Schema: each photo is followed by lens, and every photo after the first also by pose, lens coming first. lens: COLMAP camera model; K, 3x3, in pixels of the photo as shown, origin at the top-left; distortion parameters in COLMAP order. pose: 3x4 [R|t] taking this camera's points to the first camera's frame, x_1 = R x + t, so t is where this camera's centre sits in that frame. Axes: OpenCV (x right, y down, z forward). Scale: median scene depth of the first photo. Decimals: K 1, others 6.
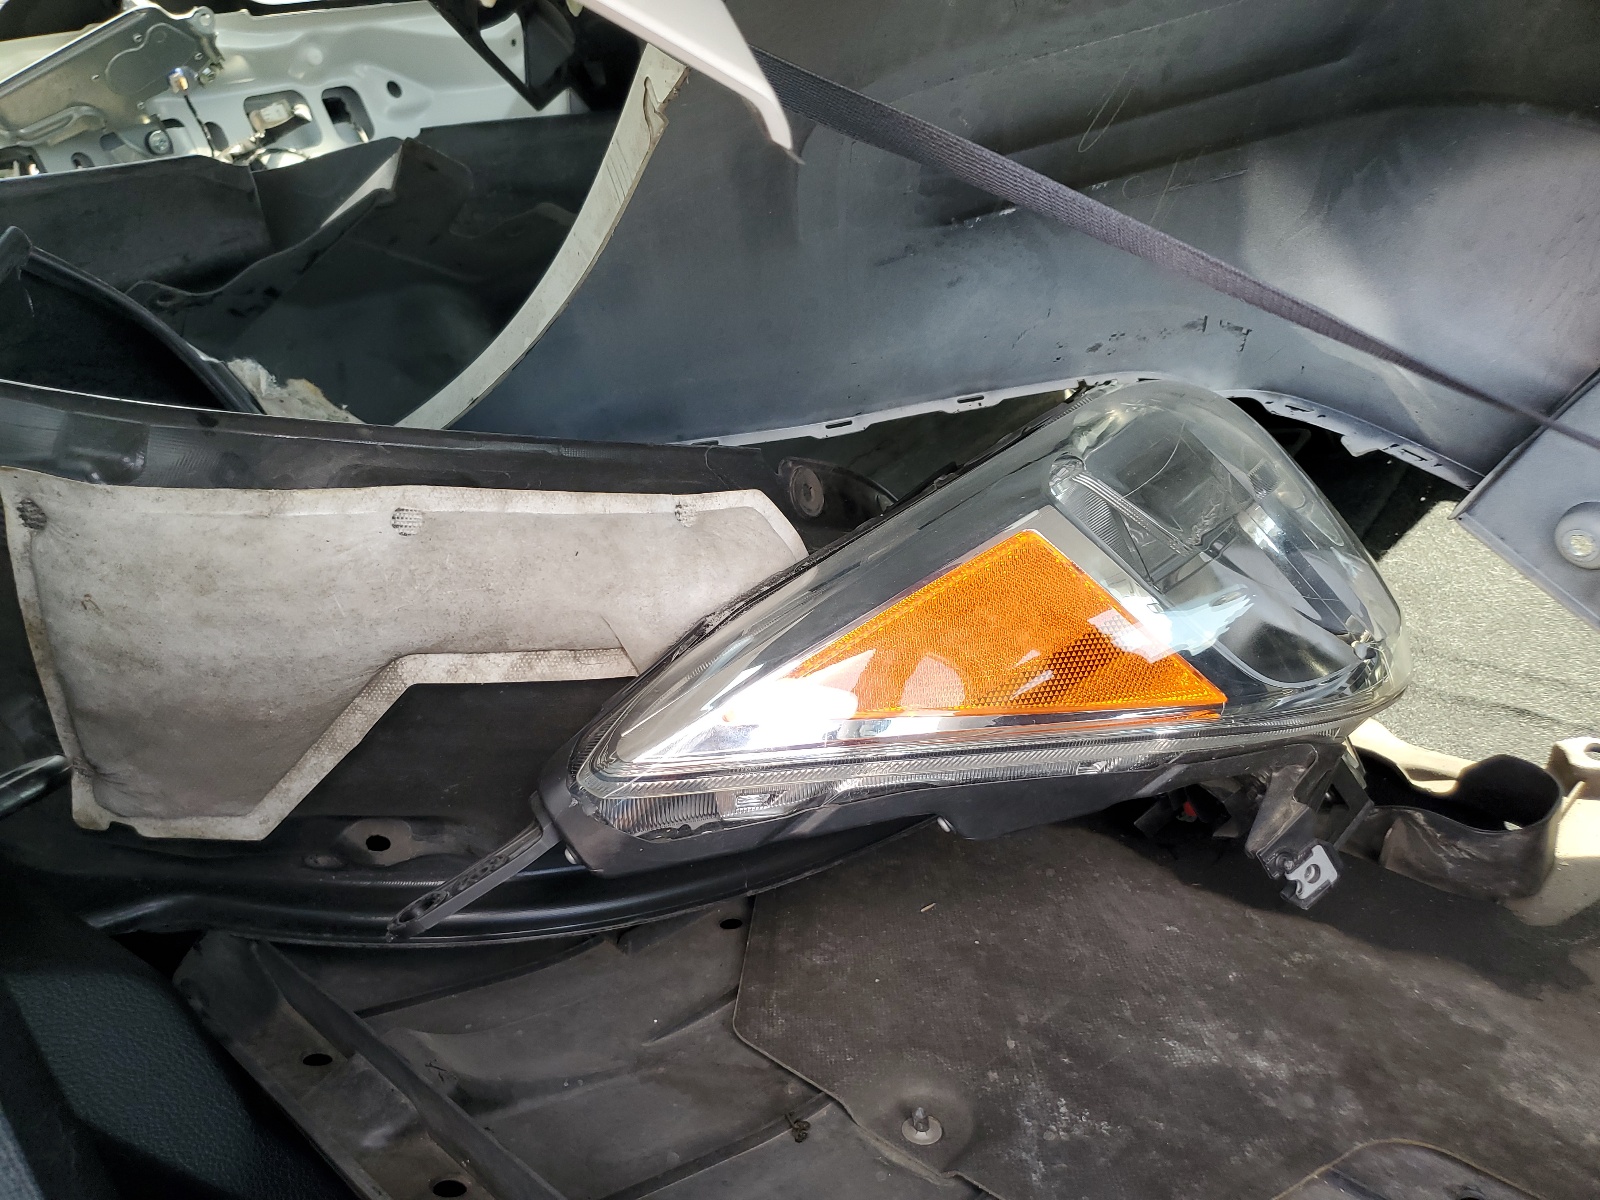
lens RADIAL K [[1235.2, 0, 770.5], [0, 1235.2, 598.3], [0, 0, 1]] dist [-0.005021, -0.003113]
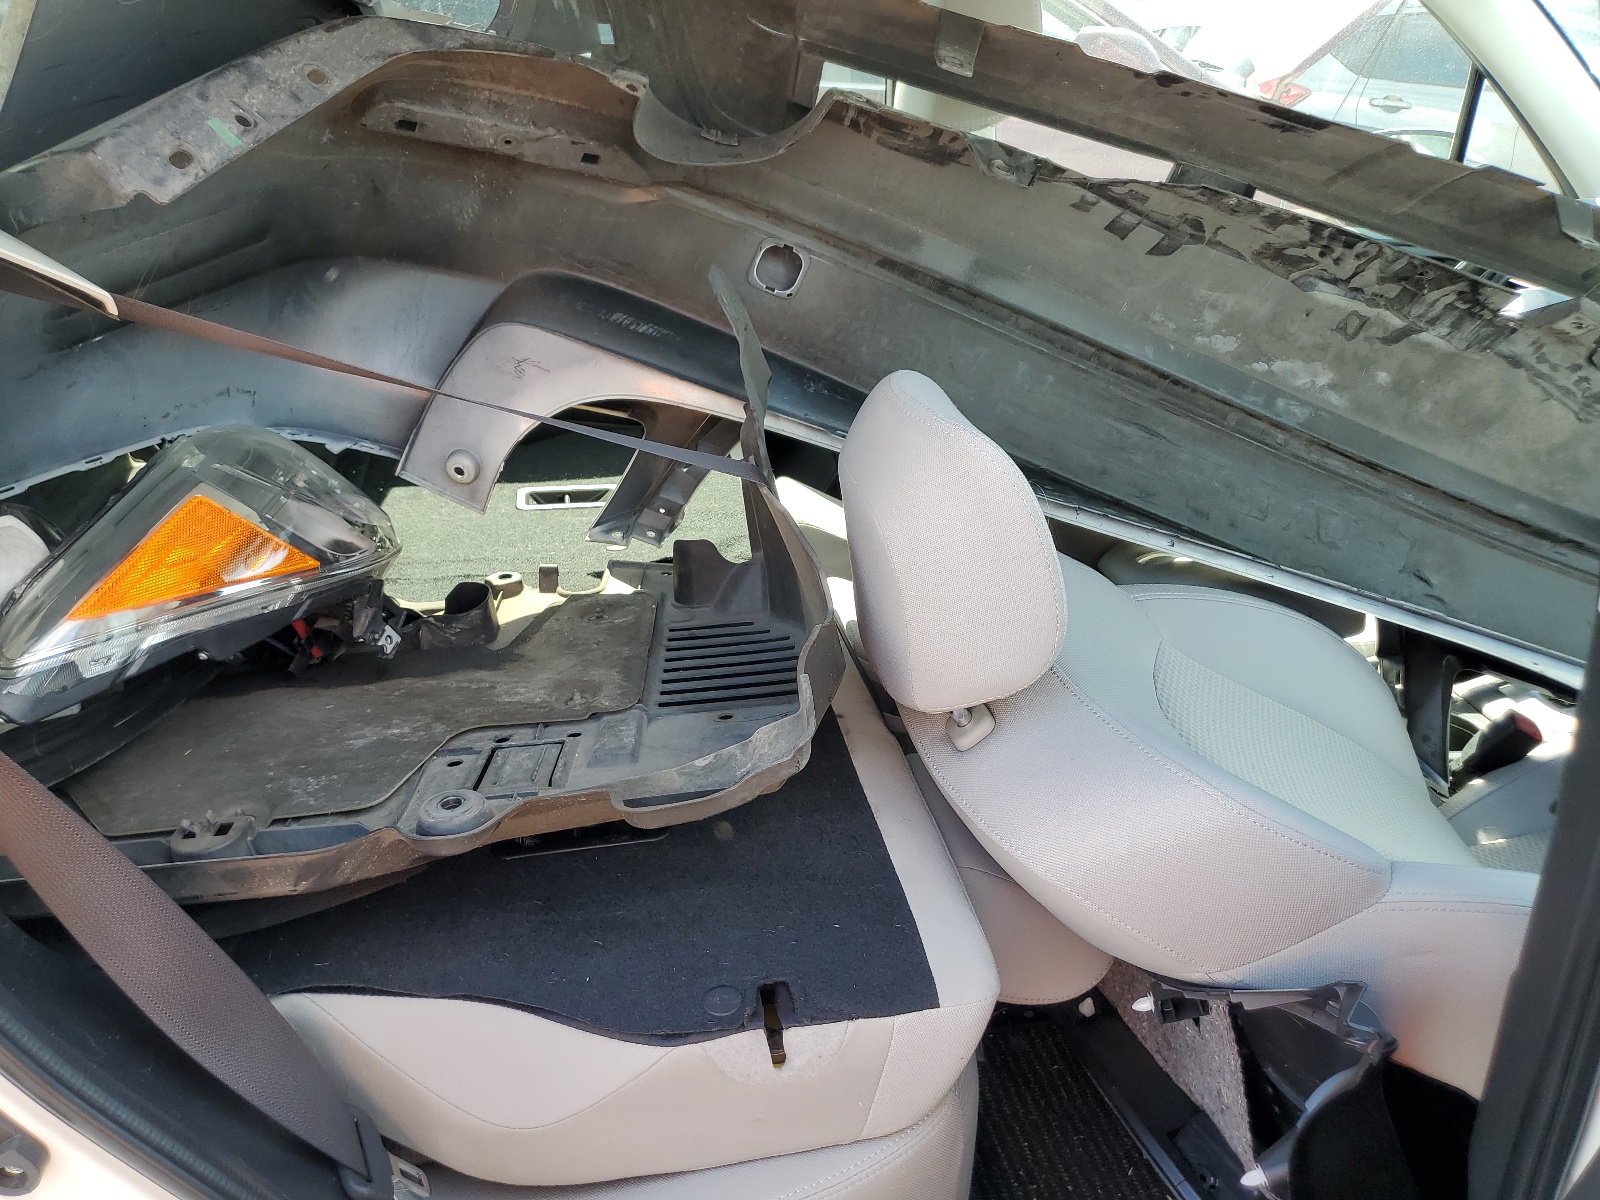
lens RADIAL K [[1235.2, 0, 770.5], [0, 1235.2, 598.3], [0, 0, 1]] dist [-0.005021, -0.003113]
pose [[0.675979, -0.251952, 0.692512, -0.452966], [0.311528, 0.949339, 0.041302, 0.242478], [-0.667834, 0.187817, 0.720224, -0.766261]]
